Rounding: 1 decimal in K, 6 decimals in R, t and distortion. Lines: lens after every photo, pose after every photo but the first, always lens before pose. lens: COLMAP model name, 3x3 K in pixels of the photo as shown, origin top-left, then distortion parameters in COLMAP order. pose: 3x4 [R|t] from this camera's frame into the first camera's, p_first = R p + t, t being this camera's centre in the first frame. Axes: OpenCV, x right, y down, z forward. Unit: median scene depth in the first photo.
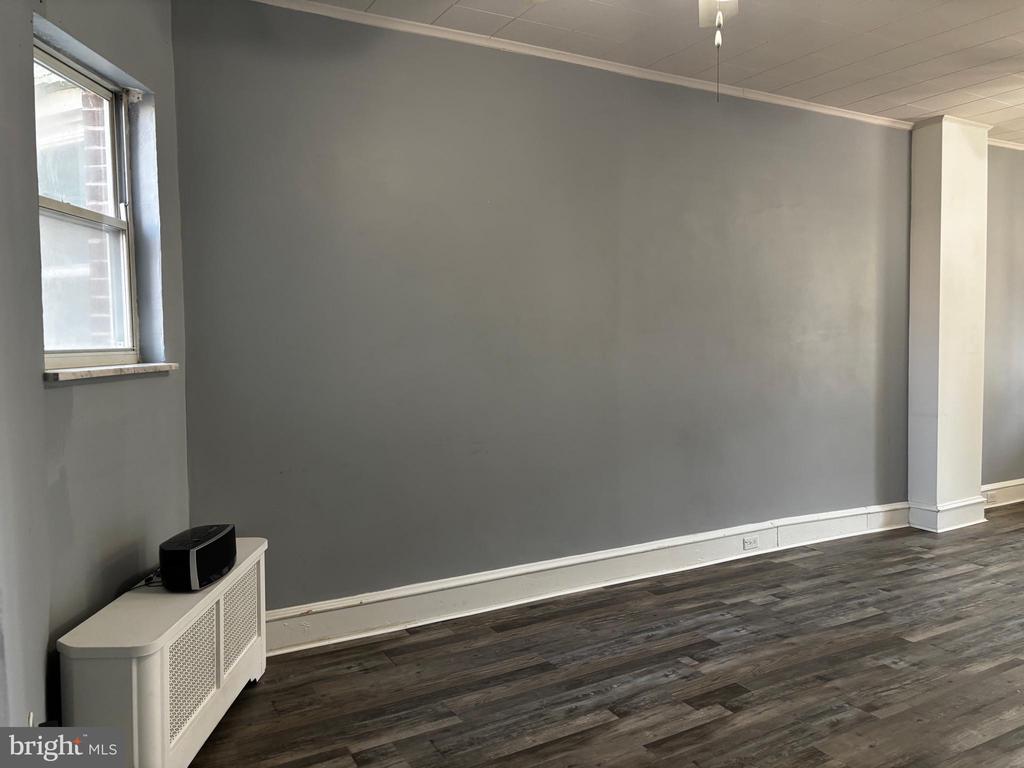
lens RADIAL K [[786.5, 0, 512.6], [0, 786.5, 382.9], [0, 0, 1]] dist [0.043093, -0.020769]
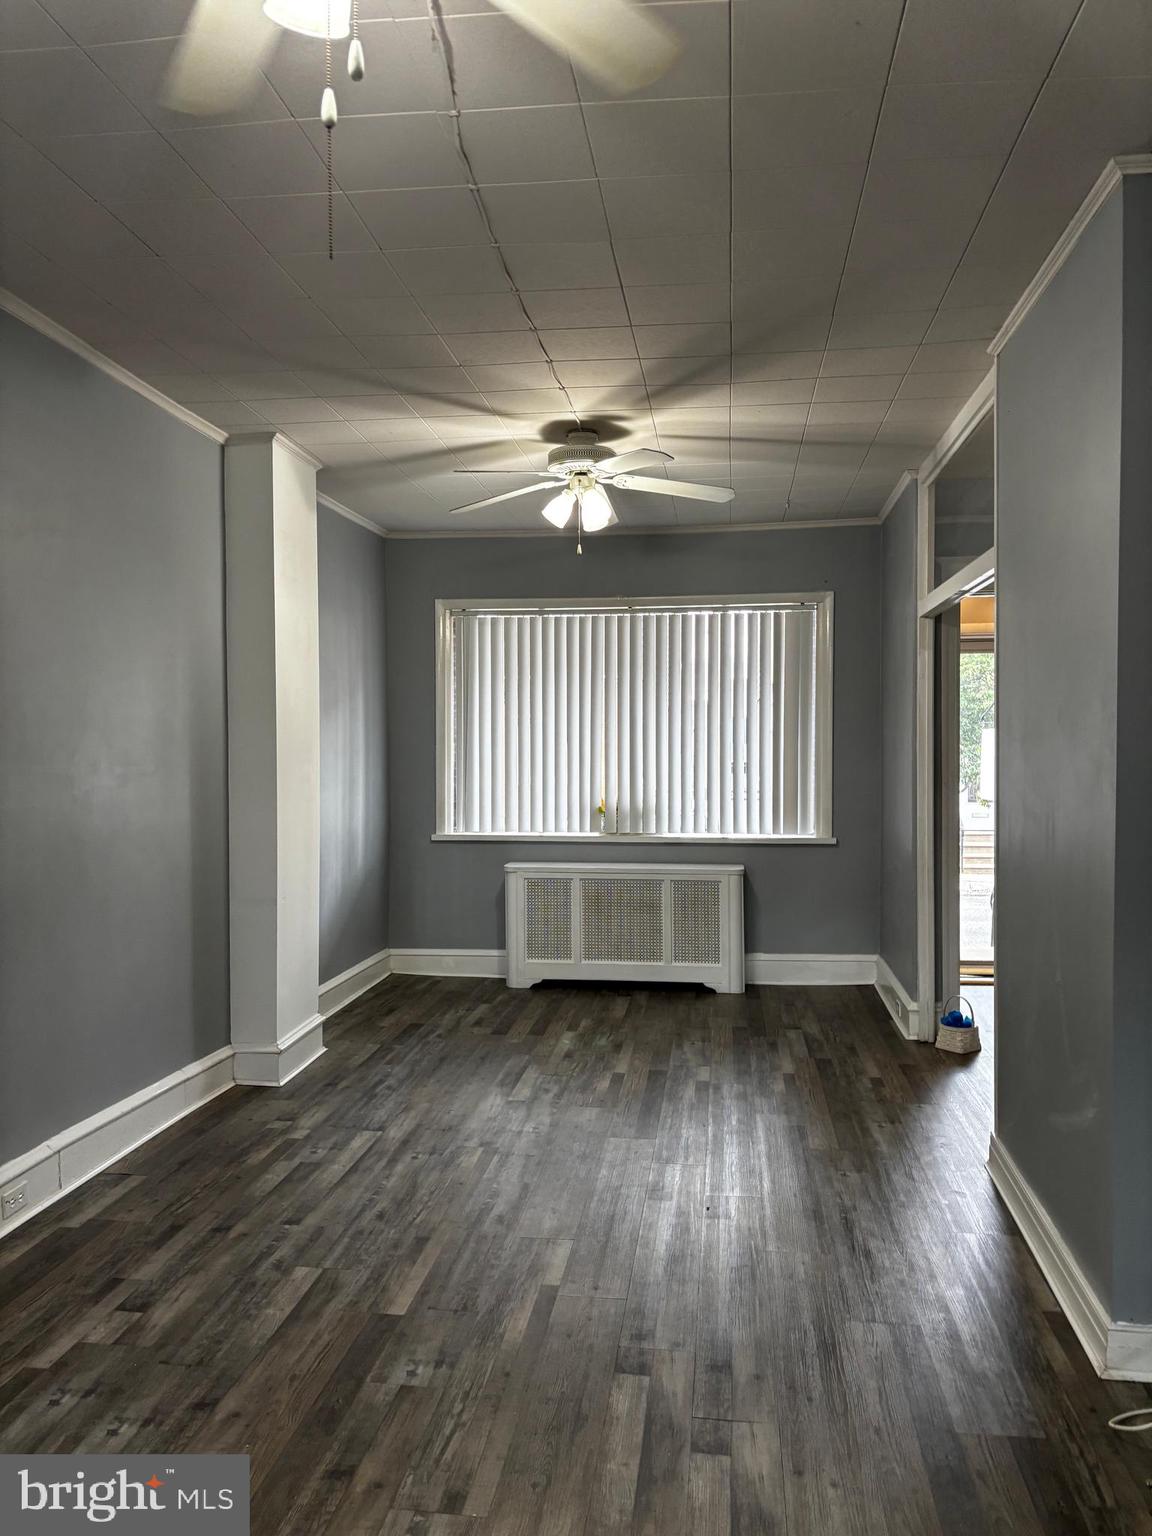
lens RADIAL K [[1179.7, 0, 575.2], [0, 1179.7, 761.1], [0, 0, 1]] dist [0.043093, -0.020769]
pose [[0.606734, -0.001445, 0.794904, -0.094044], [0.044902, 0.998464, -0.032457, -0.037217], [-0.793636, 0.055385, 0.605867, 0.310054]]
